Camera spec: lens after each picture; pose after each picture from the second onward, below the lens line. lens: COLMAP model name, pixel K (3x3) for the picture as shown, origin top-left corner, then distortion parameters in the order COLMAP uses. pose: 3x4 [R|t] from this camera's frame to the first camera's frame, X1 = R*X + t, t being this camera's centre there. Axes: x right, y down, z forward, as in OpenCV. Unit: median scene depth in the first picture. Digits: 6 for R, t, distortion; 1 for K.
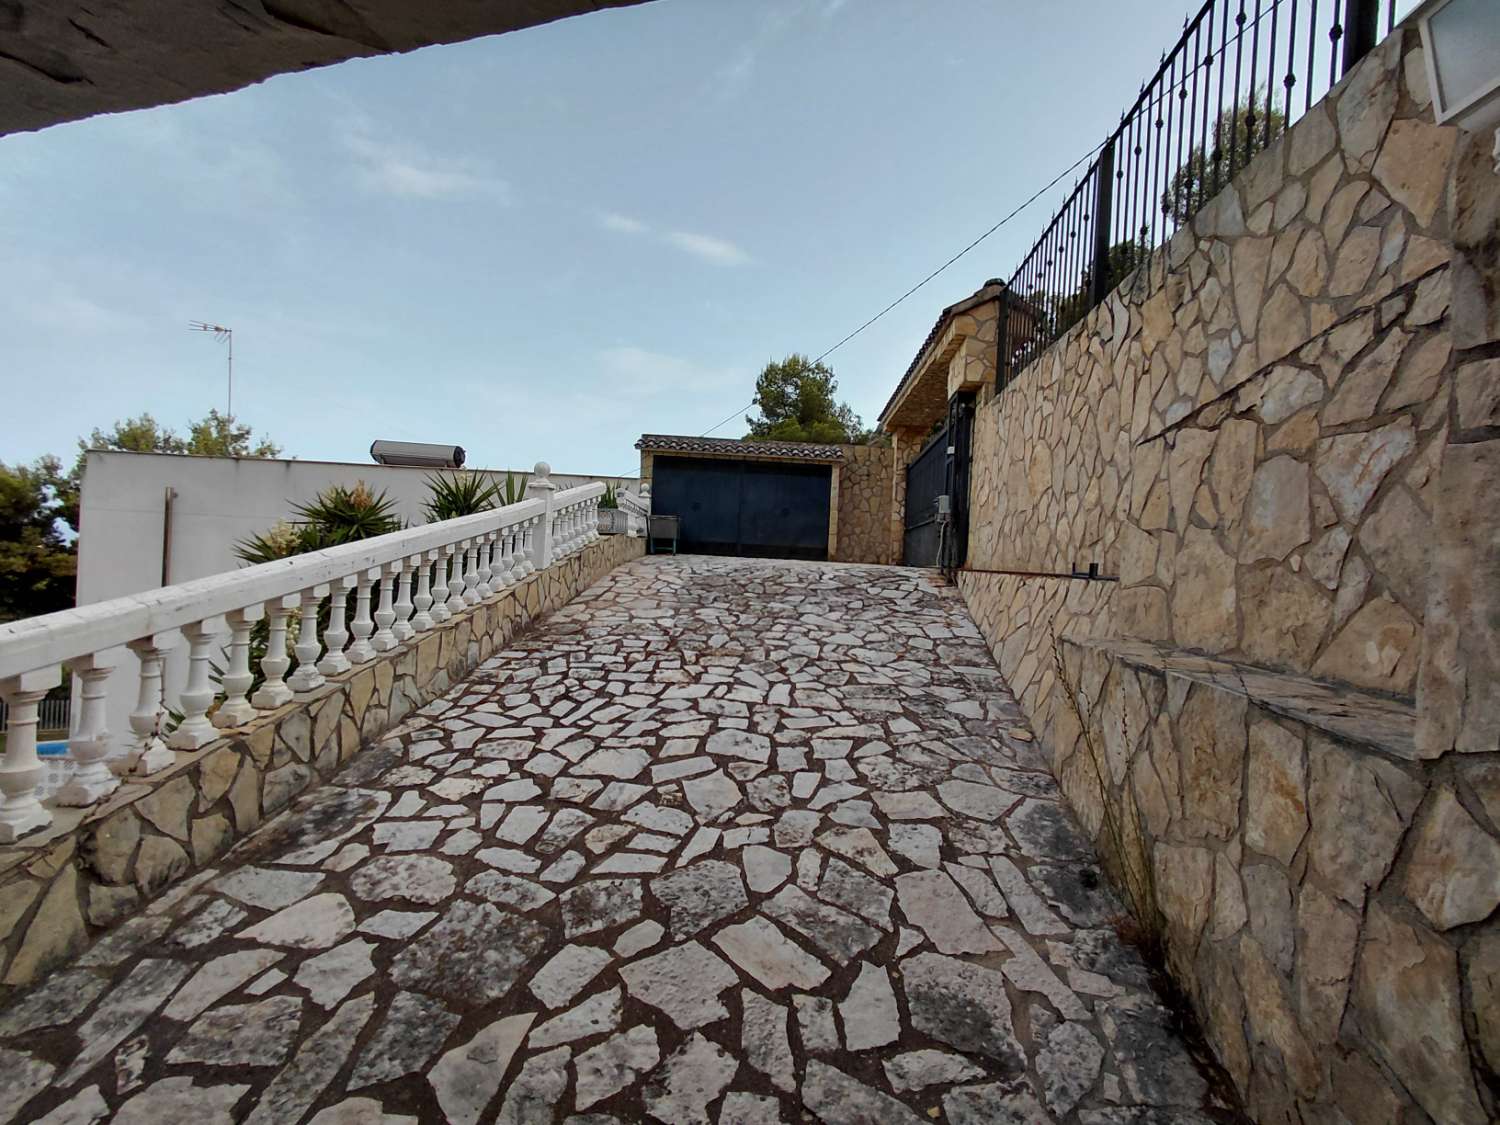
lens RADIAL K [[691.4, 0, 751.5], [0, 691.4, 562.0], [0, 0, 1]] dist [0.001938, 0.000365]
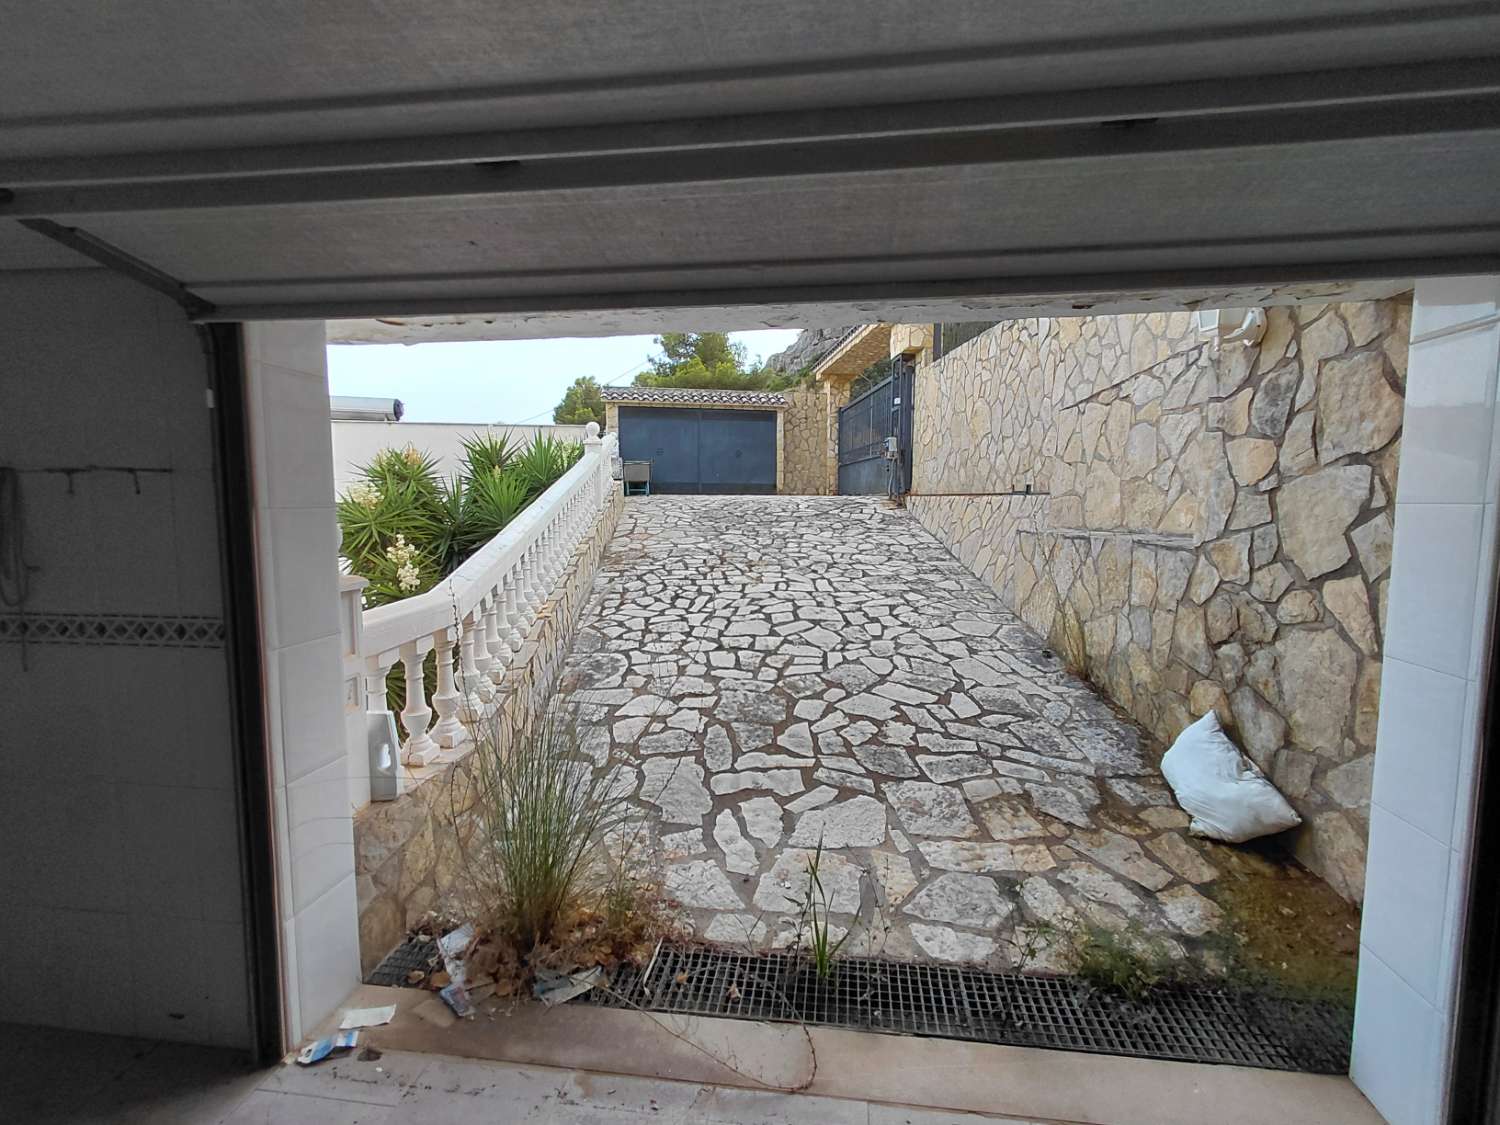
lens RADIAL K [[689.1, 0, 751.0], [0, 689.1, 563.2], [0, 0, 1]] dist [0.004068, 0.001538]
pose [[0.985895, -0.062997, 0.155055, -0.497636], [0.048419, 0.994197, 0.096061, -0.001025], [-0.160207, -0.087199, 0.983224, -0.587485]]
